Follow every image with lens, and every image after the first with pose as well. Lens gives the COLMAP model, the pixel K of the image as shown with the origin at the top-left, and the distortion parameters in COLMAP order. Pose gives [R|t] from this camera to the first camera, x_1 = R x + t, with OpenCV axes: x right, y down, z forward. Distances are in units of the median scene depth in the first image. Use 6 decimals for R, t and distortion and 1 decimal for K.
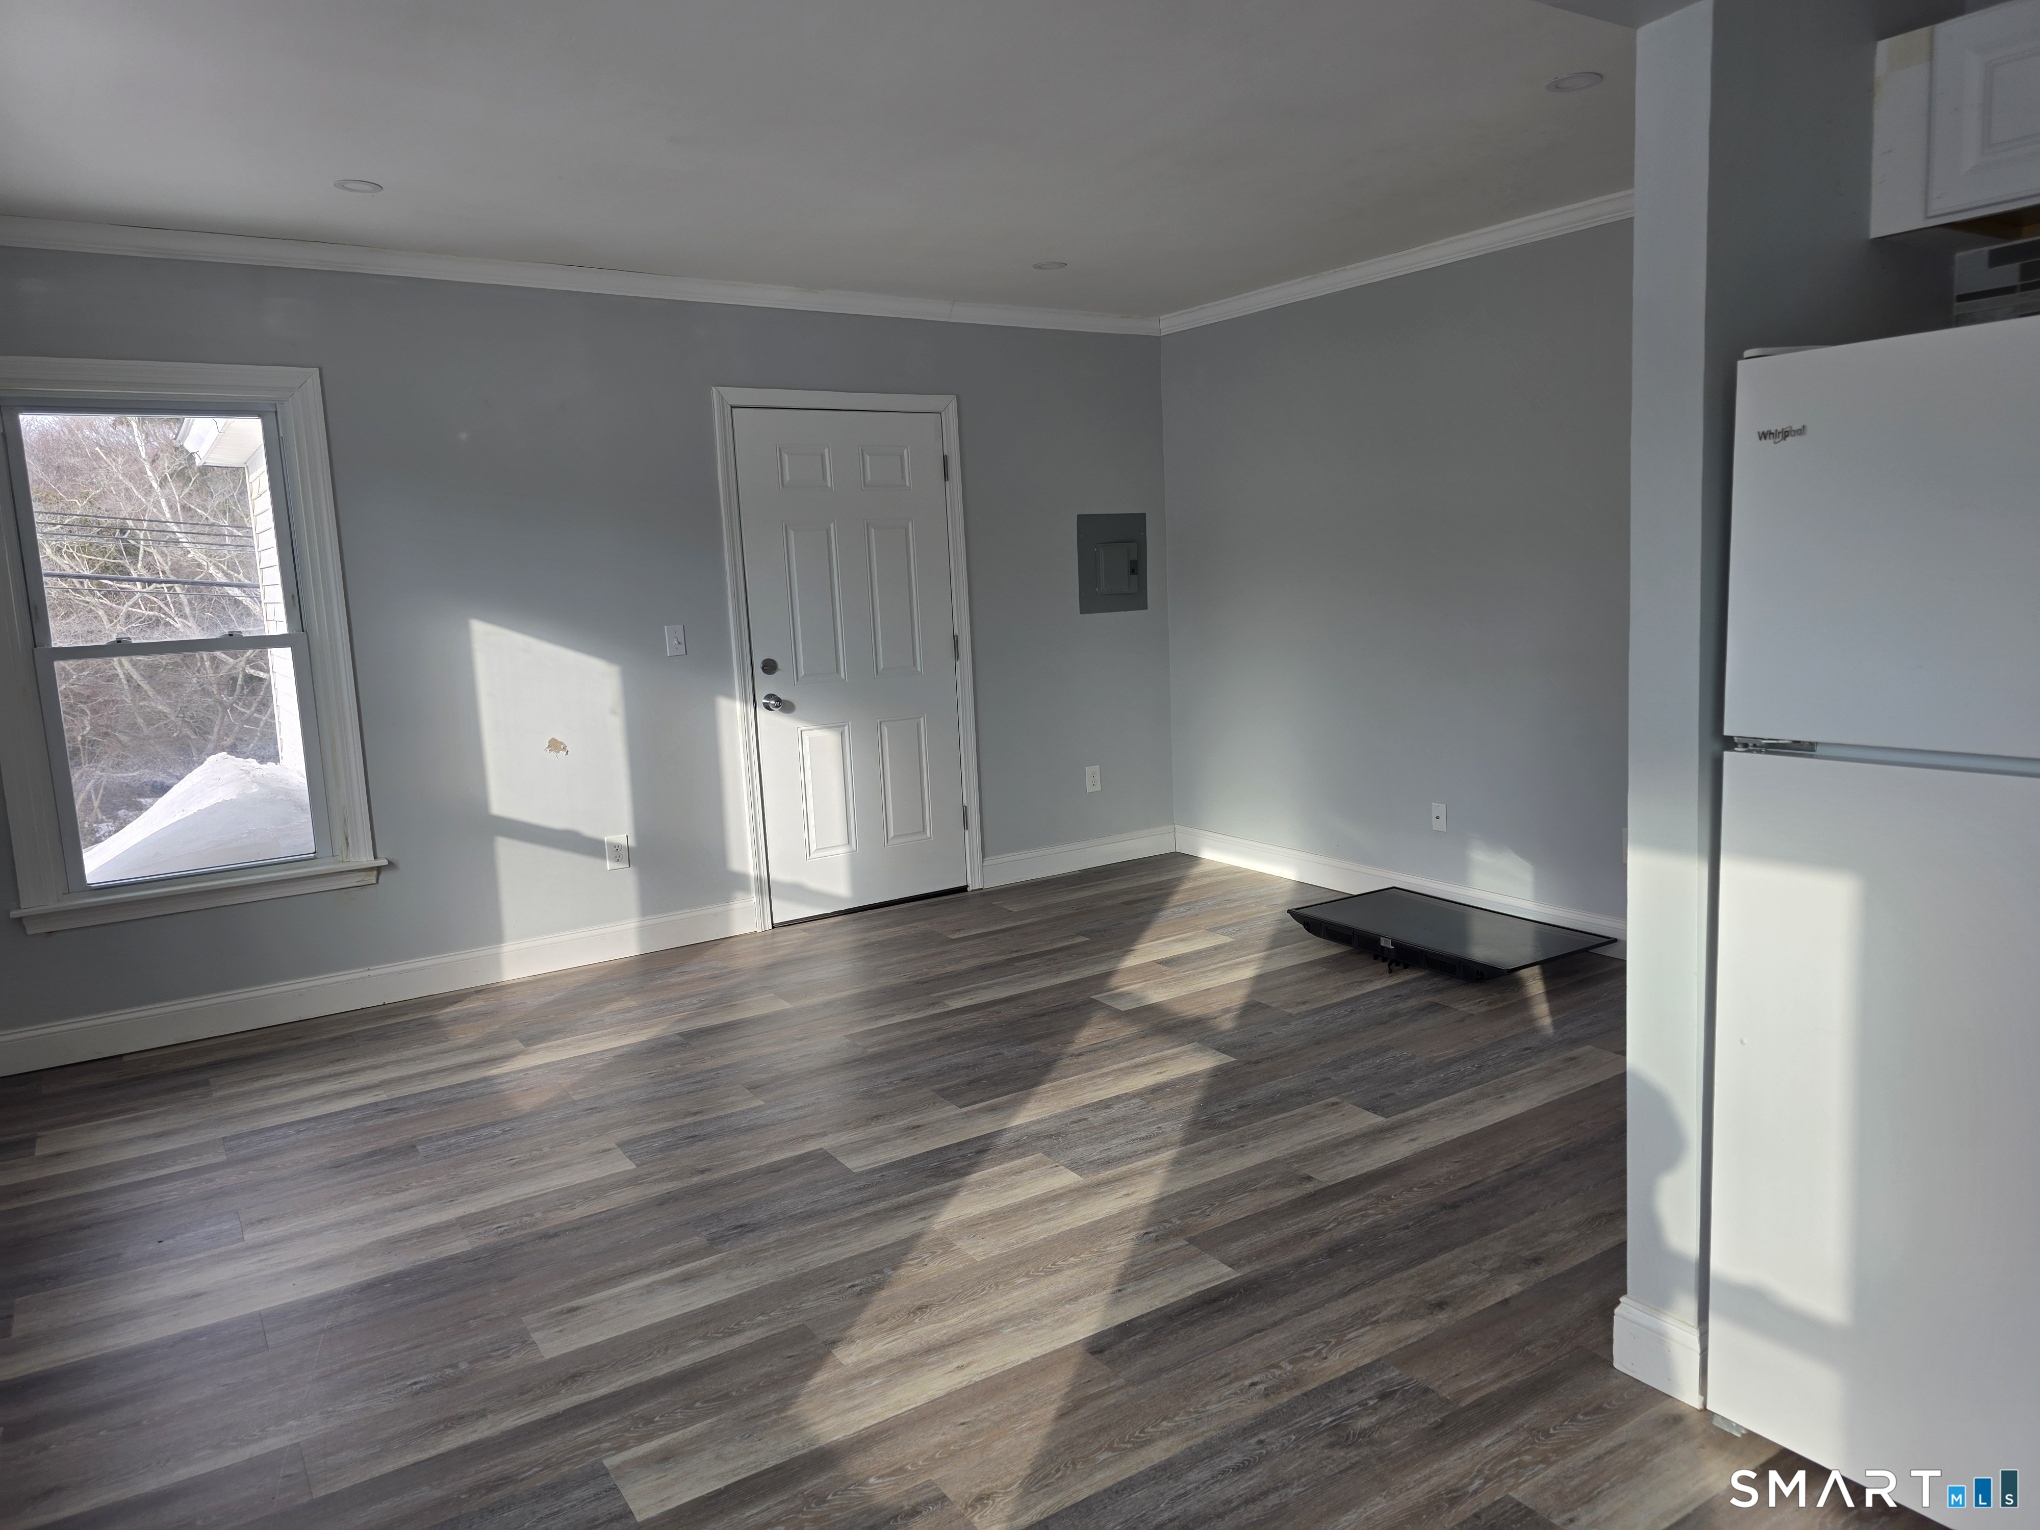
lens RADIAL K [[1369.5, 0, 1011.4], [0, 1369.5, 758.8], [0, 0, 1]] dist [0.025325, -0.022466]
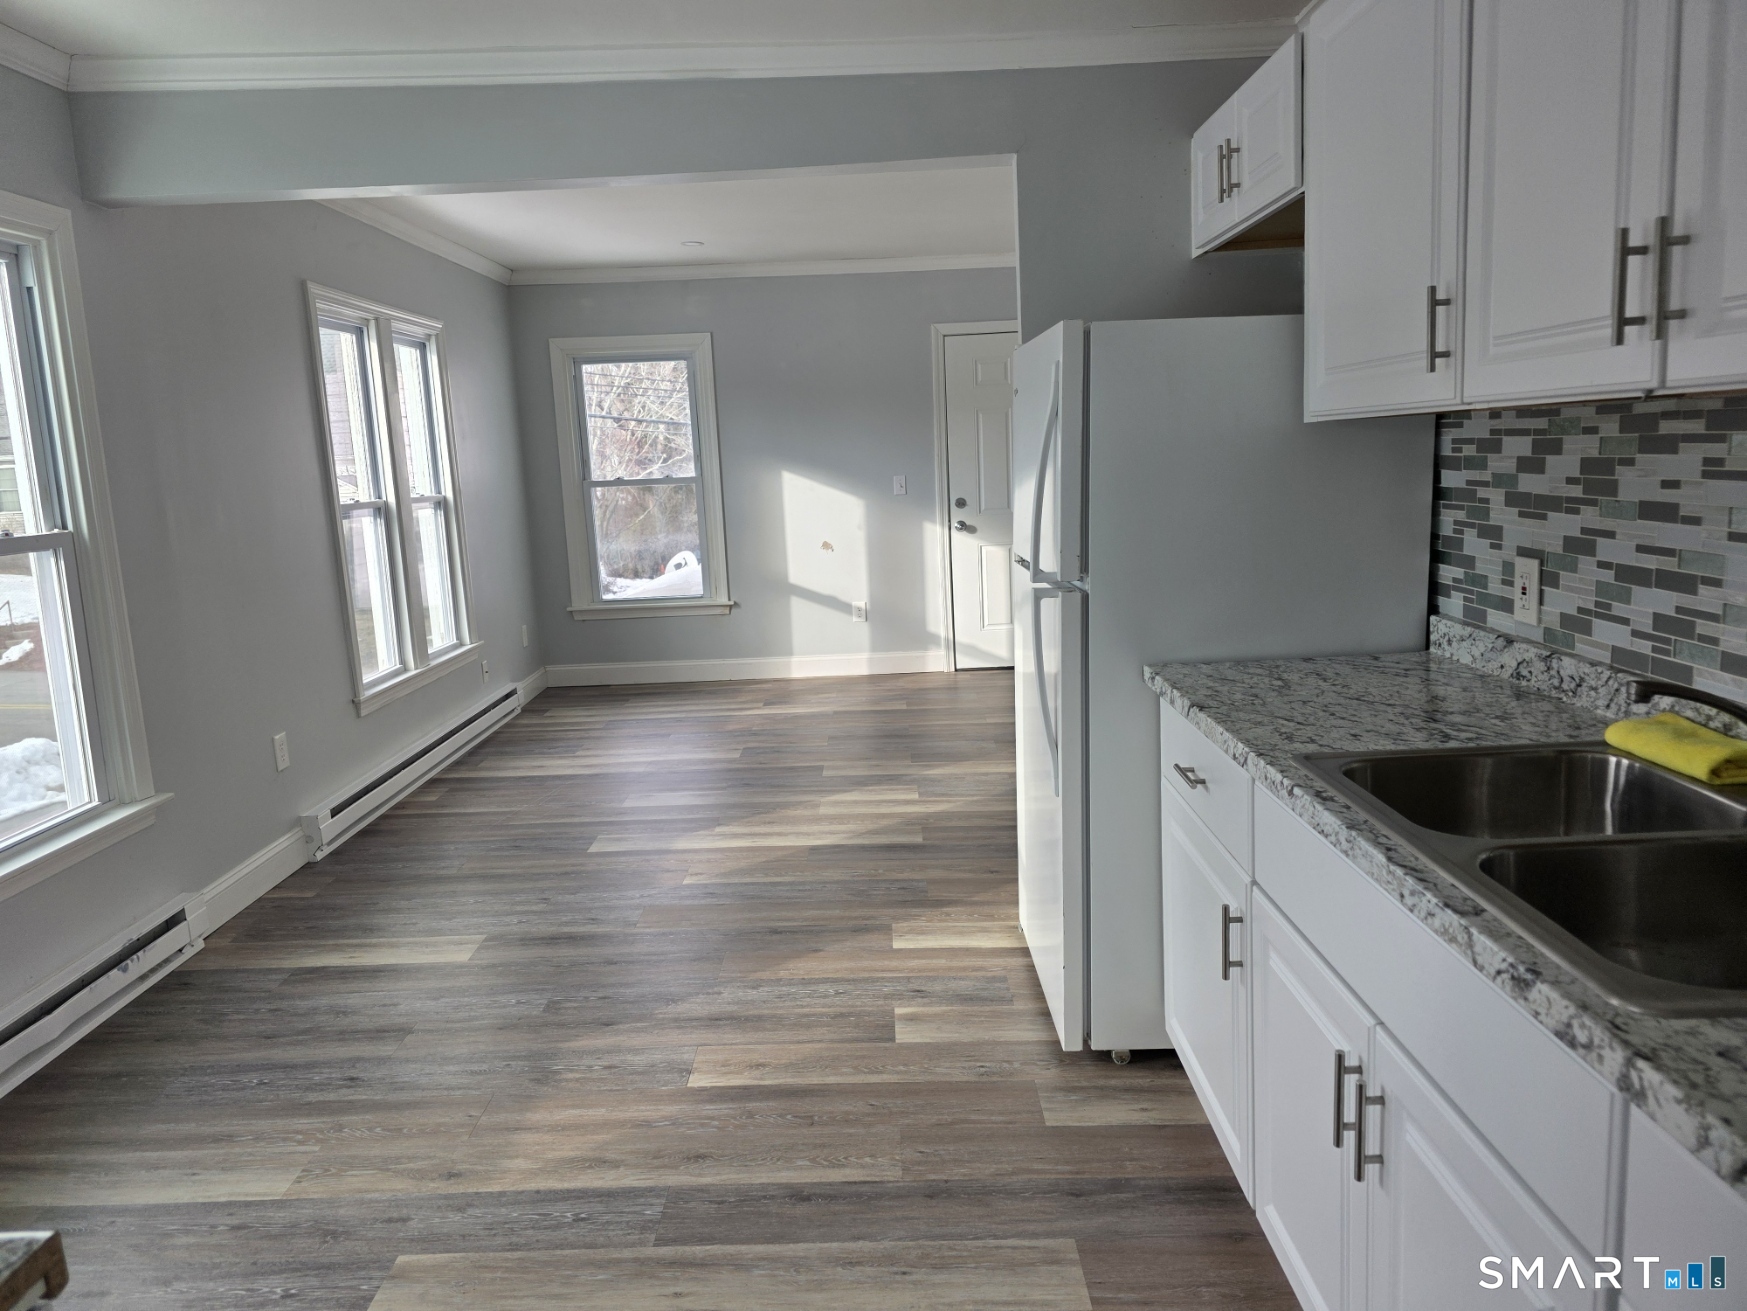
lens RADIAL K [[1172.8, 0, 866.0], [0, 1172.8, 665.4], [0, 0, 1]] dist [0.025325, -0.022466]
pose [[0.822507, 0.110753, -0.557868, 0.646327], [-0.073029, 0.993303, 0.089529, 0.005575], [0.564048, -0.032898, 0.825087, -0.217062]]
